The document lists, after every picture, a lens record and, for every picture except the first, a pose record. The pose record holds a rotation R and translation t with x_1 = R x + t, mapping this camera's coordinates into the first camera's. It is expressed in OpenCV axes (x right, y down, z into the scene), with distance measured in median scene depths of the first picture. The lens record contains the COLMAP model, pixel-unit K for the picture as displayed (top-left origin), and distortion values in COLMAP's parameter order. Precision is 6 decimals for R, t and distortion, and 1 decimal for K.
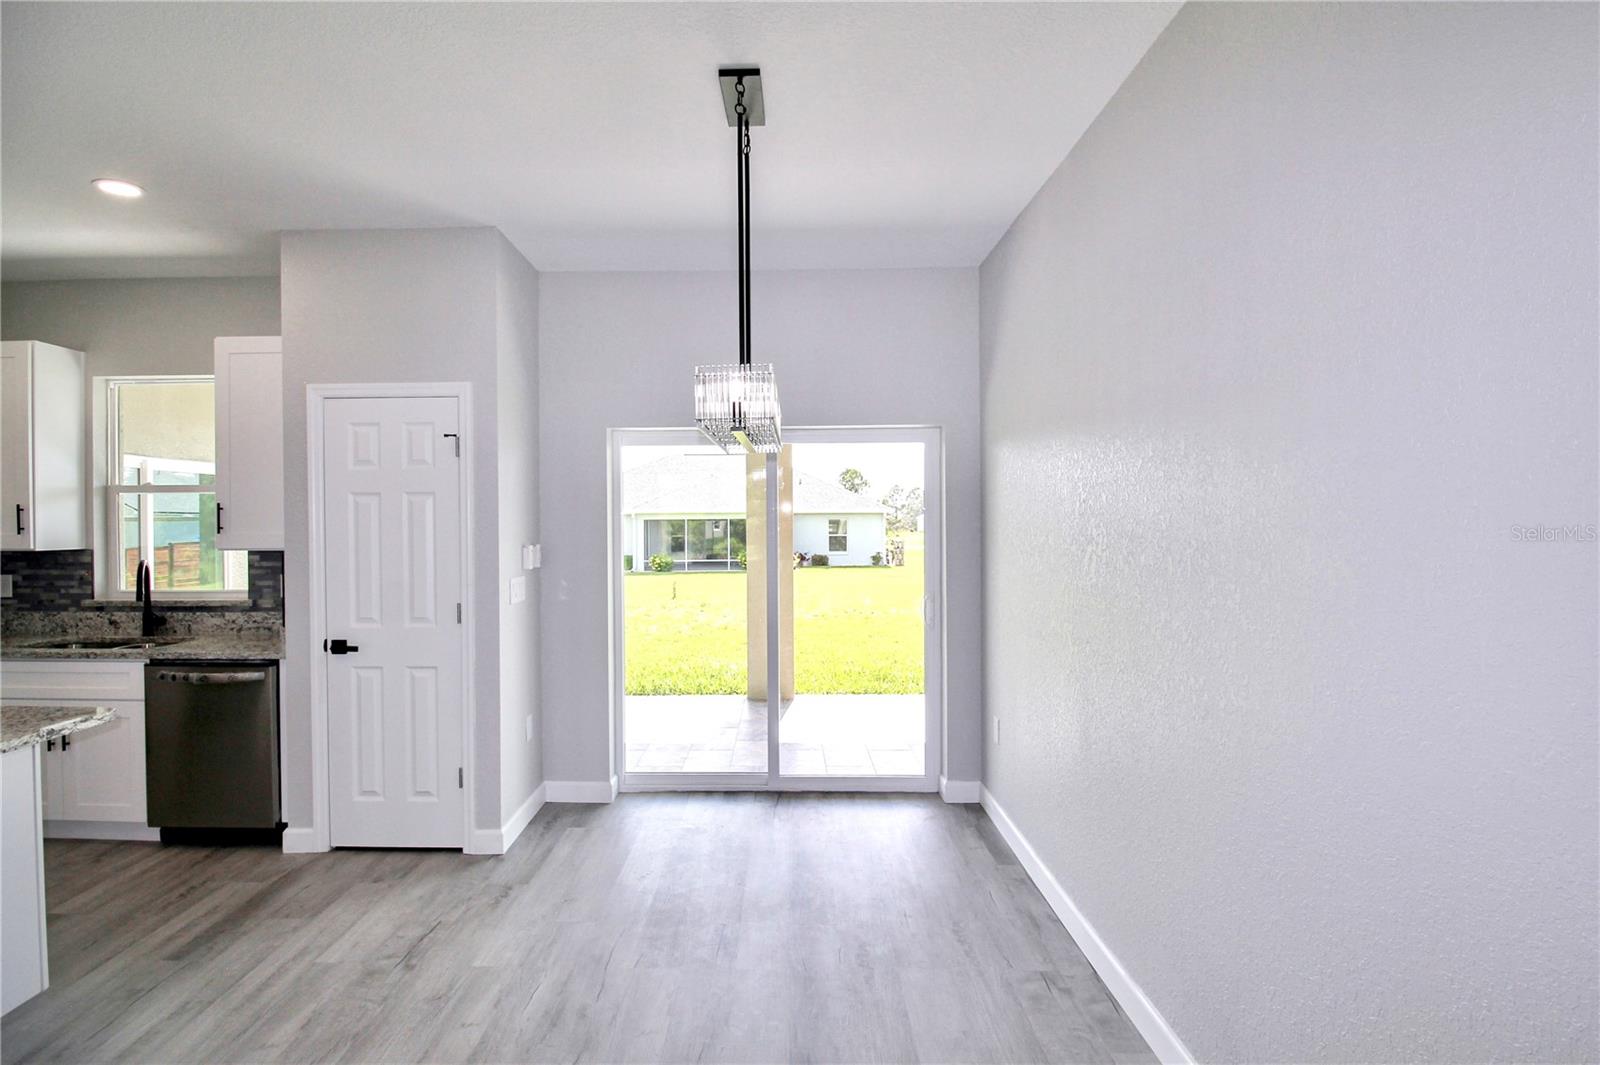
lens RADIAL K [[790.5, 0, 769.8], [0, 790.5, 526.6], [0, 0, 1]] dist [-0.001658, -0.018018]
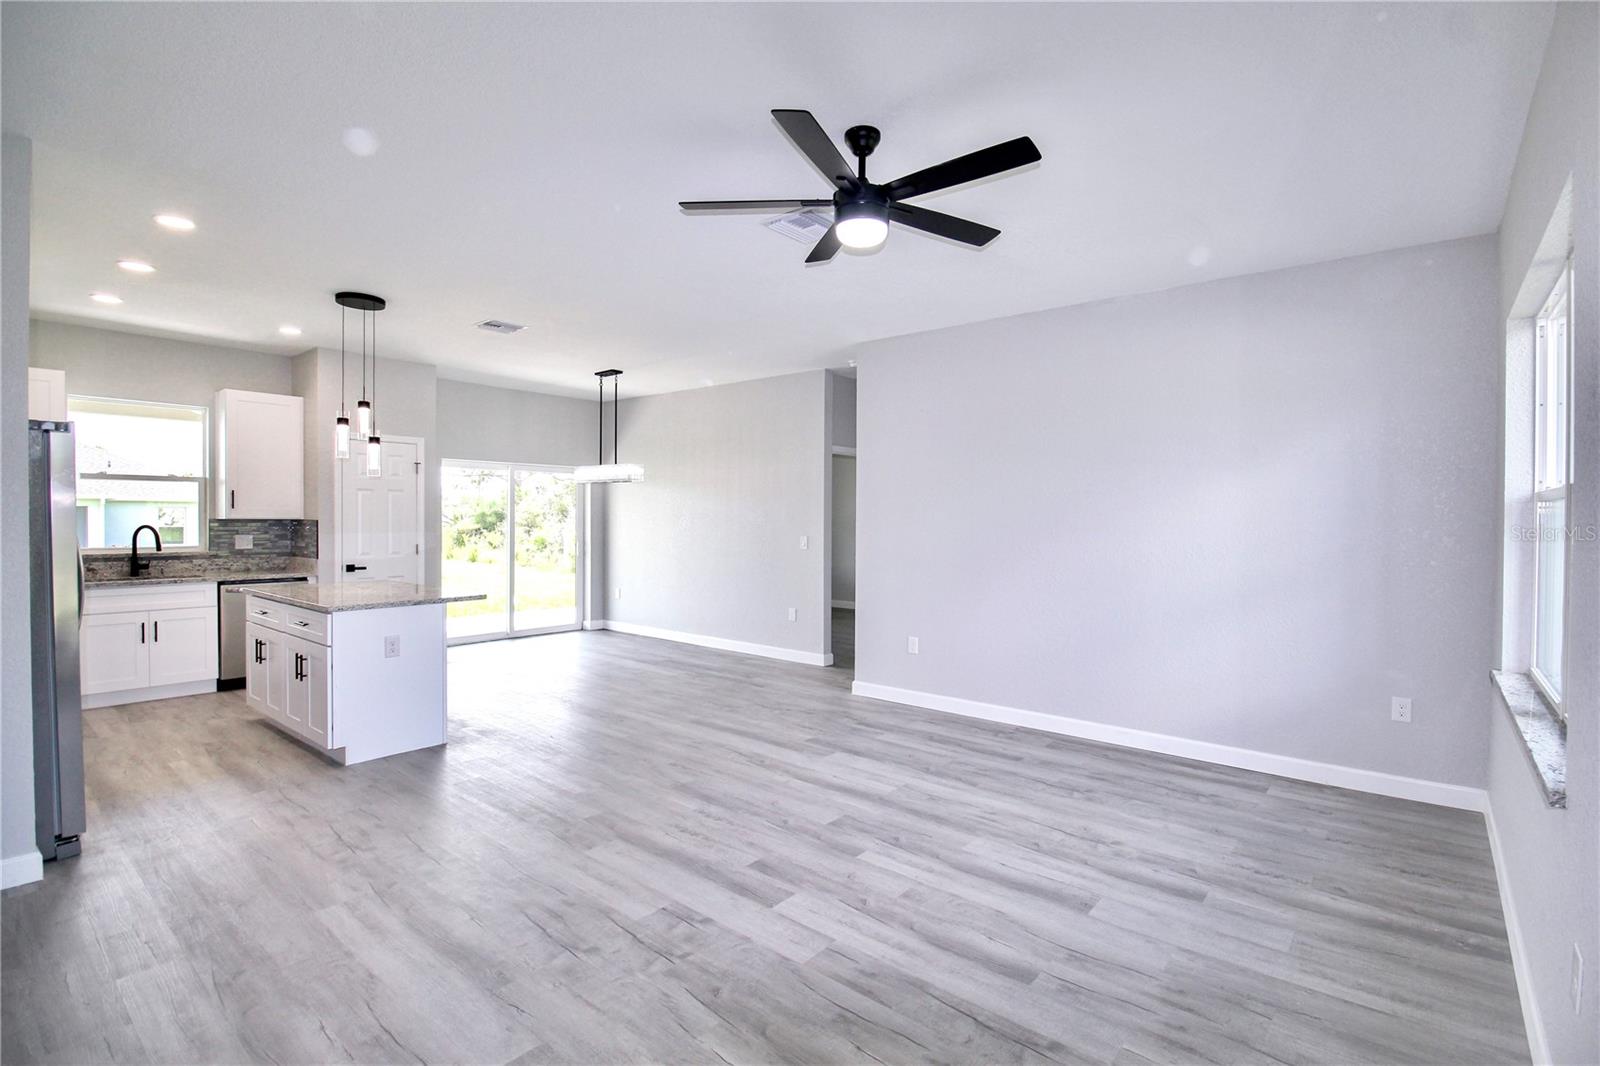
lens RADIAL K [[735.5, 0, 828.2], [0, 735.5, 531.6], [0, 0, 1]] dist [-0.020487, -0.000864]
pose [[0.604198, -0.005677, 0.796814, -1.246179], [-0.006344, 0.999909, 0.011935, 0.034014], [-0.796809, -0.012266, 0.604107, -0.996979]]
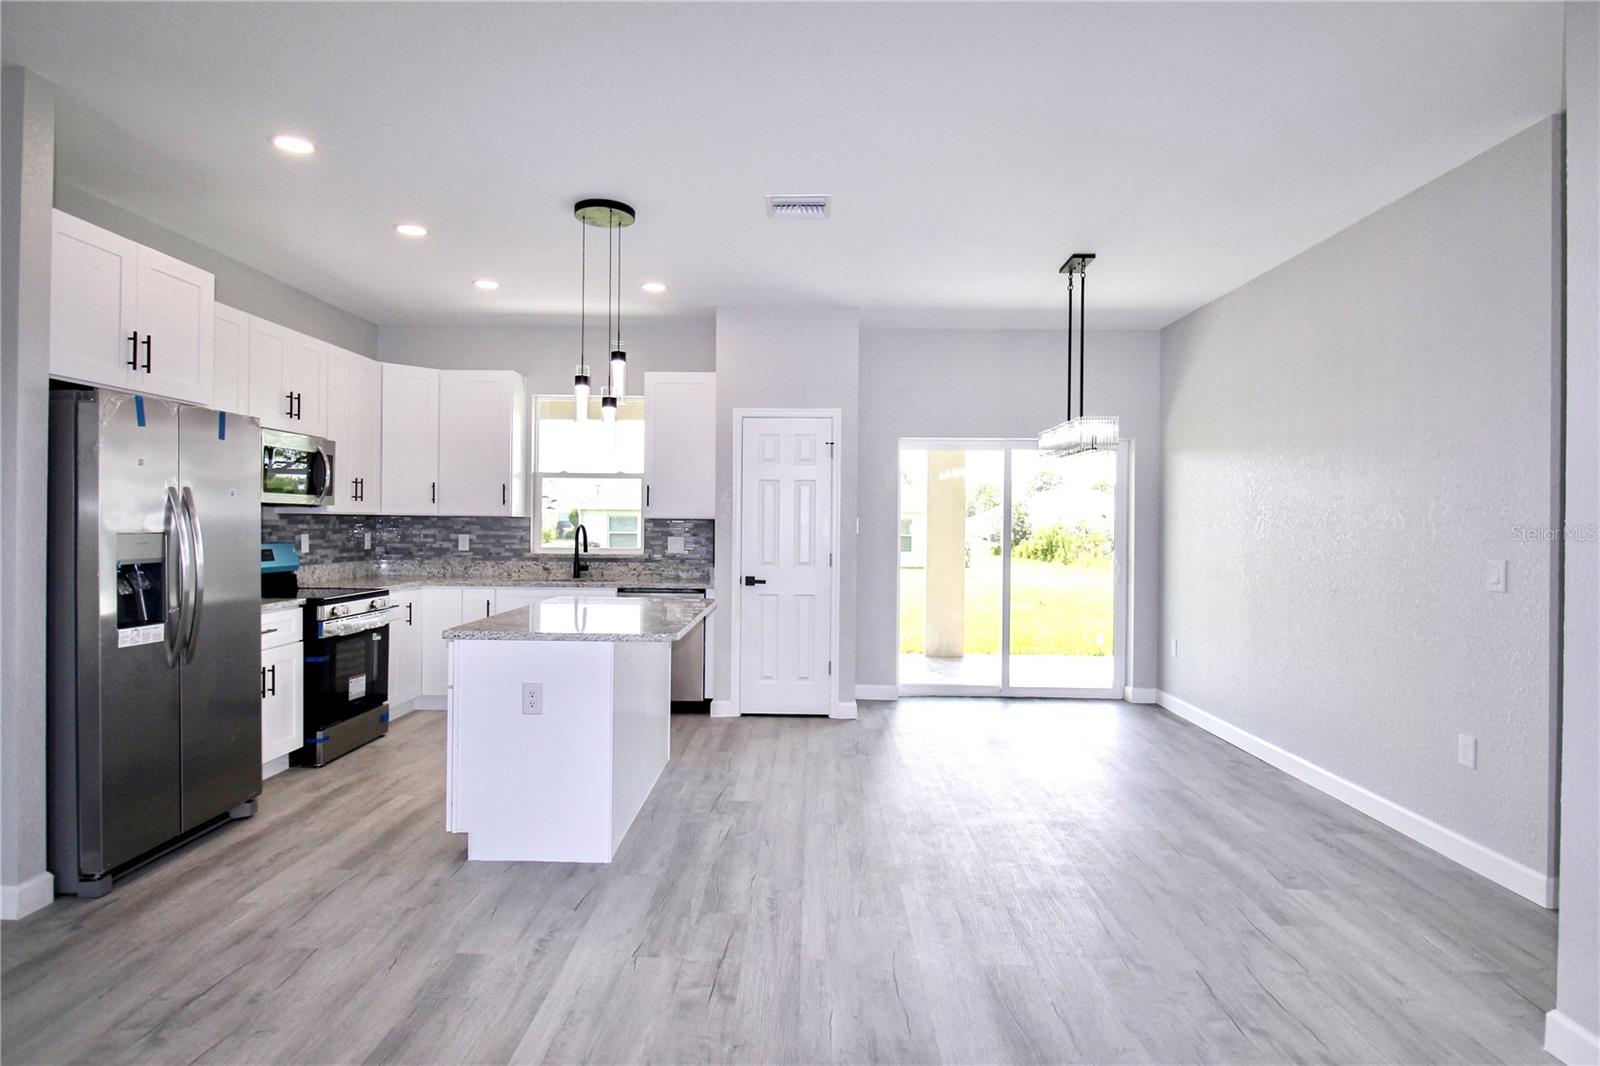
lens RADIAL K [[873.5, 0, 799.7], [0, 873.5, 523.1], [0, 0, 1]] dist [-0.002894, -0.000847]
pose [[0.999886, 0.014996, 0.001654, -0.449768], [-0.014986, 0.999869, -0.006109, 0.049496], [-0.001745, 0.006084, 0.999980, -0.675083]]
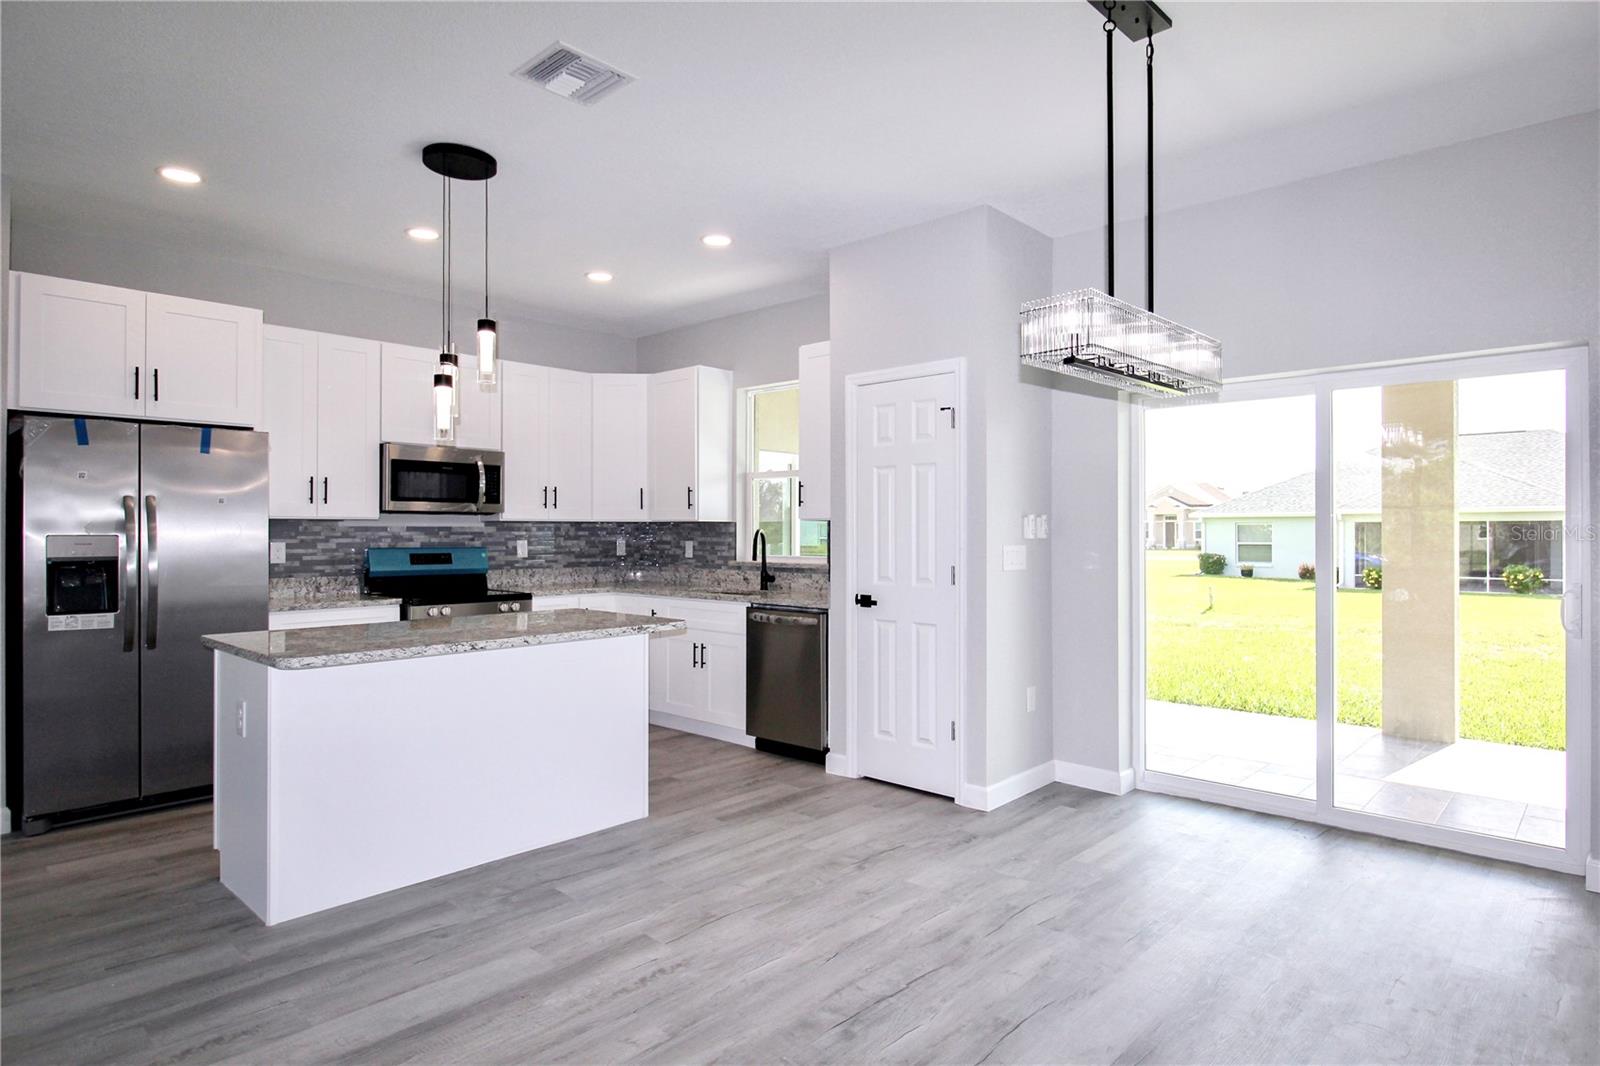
lens RADIAL K [[891.9, 0, 843.0], [0, 891.9, 527.8], [0, 0, 1]] dist [-0.002989, -0.001740]
pose [[0.759189, 0.003483, -0.650861, 0.270725], [-0.008843, 0.999949, -0.004963, 0.052167], [0.650810, 0.009523, 0.759181, -0.007649]]
